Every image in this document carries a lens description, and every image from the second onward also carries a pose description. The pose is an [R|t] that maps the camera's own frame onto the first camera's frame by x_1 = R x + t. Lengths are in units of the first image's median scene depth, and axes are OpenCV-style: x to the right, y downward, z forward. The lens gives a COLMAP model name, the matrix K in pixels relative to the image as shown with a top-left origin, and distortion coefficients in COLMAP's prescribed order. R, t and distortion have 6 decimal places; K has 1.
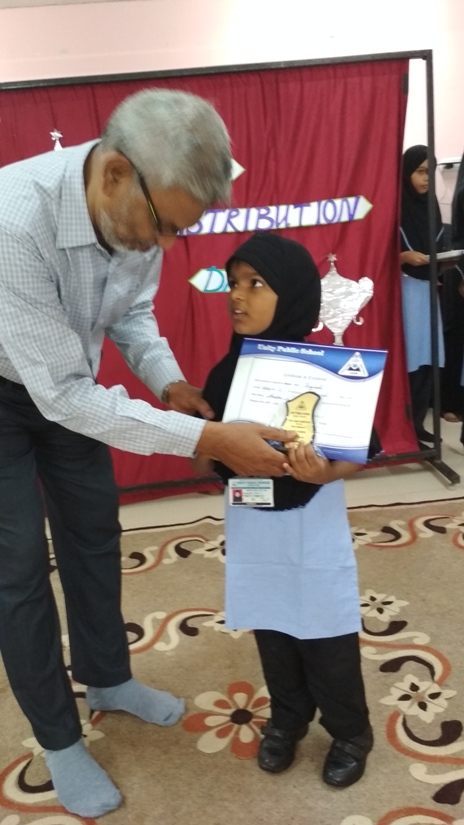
lens RADIAL K [[732.6, 0, 231.5], [0, 732.6, 415.8], [0, 0, 1]] dist [0.107799, -0.249530]
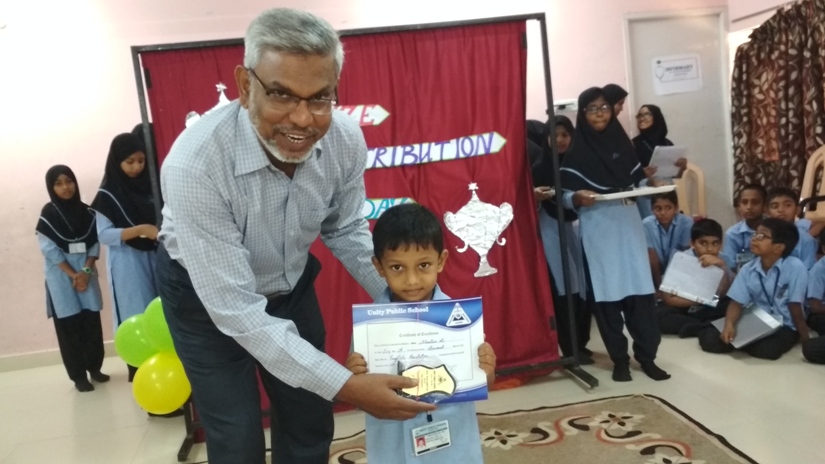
lens RADIAL K [[740.7, 0, 413.6], [0, 740.7, 235.7], [0, 0, 1]] dist [0.124809, -0.287480]
pose [[0.995982, -0.030875, 0.084064, -0.061372], [0.043687, 0.986929, -0.155120, 0.042586], [-0.078176, 0.158169, 0.984312, -0.132485]]
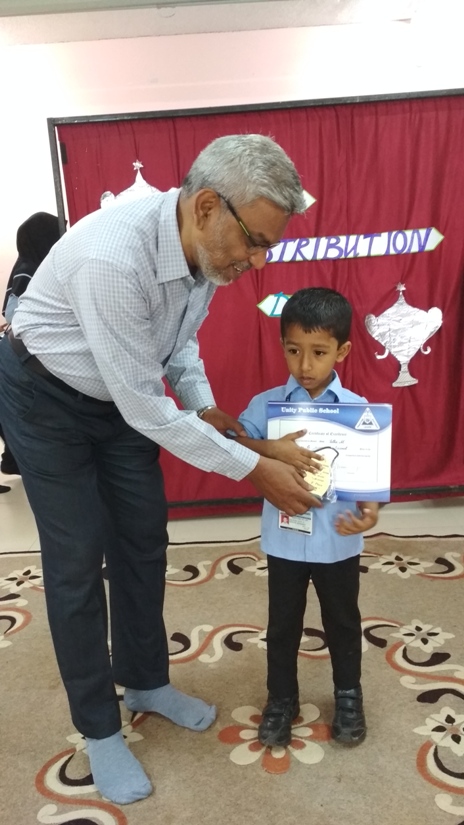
lens RADIAL K [[732.6, 0, 231.5], [0, 732.6, 415.8], [0, 0, 1]] dist [0.107799, -0.249530]
pose [[0.993143, 0.050462, -0.105452, 0.031111], [-0.053082, 0.998344, -0.022187, -0.005265], [0.104158, 0.027632, 0.994177, -0.032107]]
